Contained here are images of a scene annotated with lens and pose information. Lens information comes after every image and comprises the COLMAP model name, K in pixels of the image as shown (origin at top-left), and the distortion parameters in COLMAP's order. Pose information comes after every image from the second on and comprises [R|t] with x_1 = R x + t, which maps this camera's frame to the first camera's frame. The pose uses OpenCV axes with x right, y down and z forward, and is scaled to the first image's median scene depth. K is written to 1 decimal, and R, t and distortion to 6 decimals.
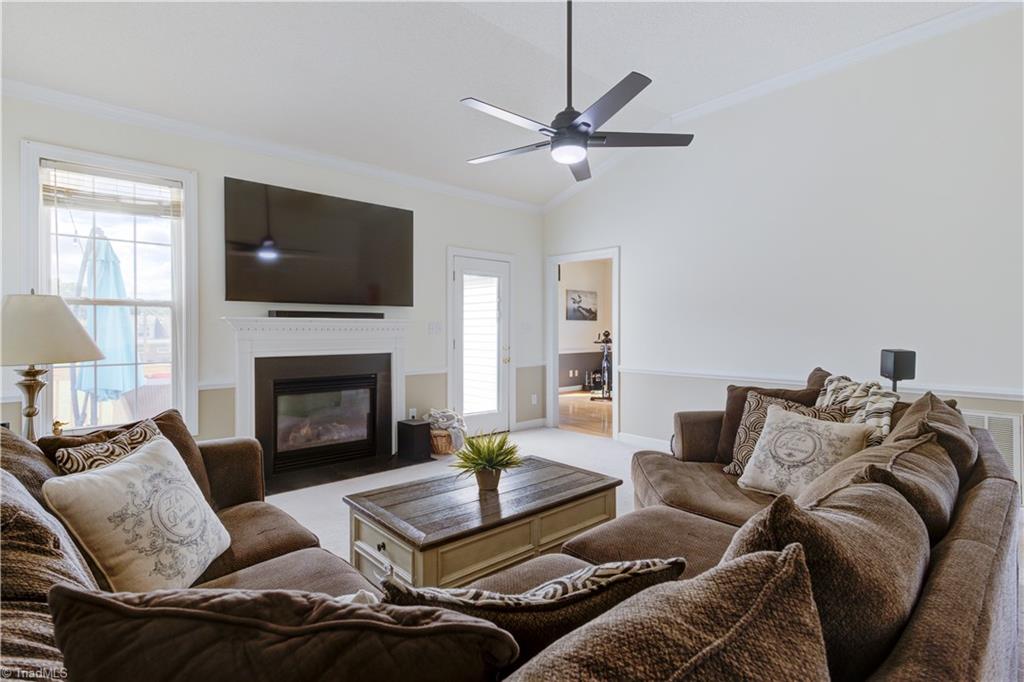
lens RADIAL K [[509.2, 0, 509.5], [0, 509.2, 338.6], [0, 0, 1]] dist [0.000709, 0.000006]
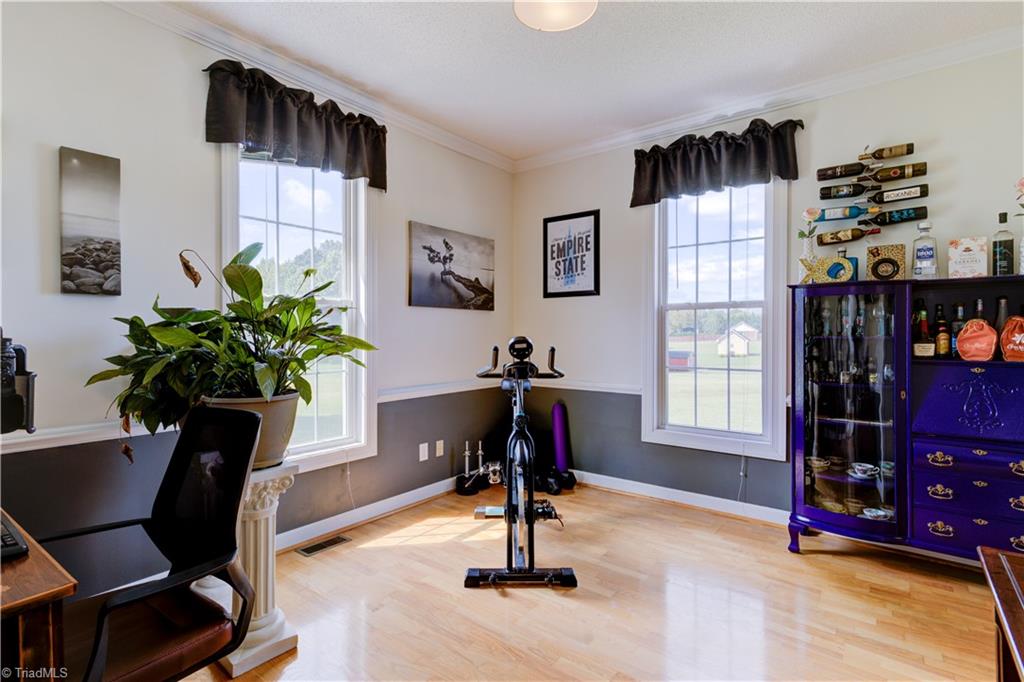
lens RADIAL K [[509.2, 0, 514.1], [0, 509.2, 338.6], [0, 0, 1]] dist [0.000709, 0.000006]
pose [[0.981090, 0.002573, 0.193537, 0.124632], [-0.001305, 0.999977, -0.006681, -0.012153], [-0.193549, 0.006302, 0.981070, 0.684327]]
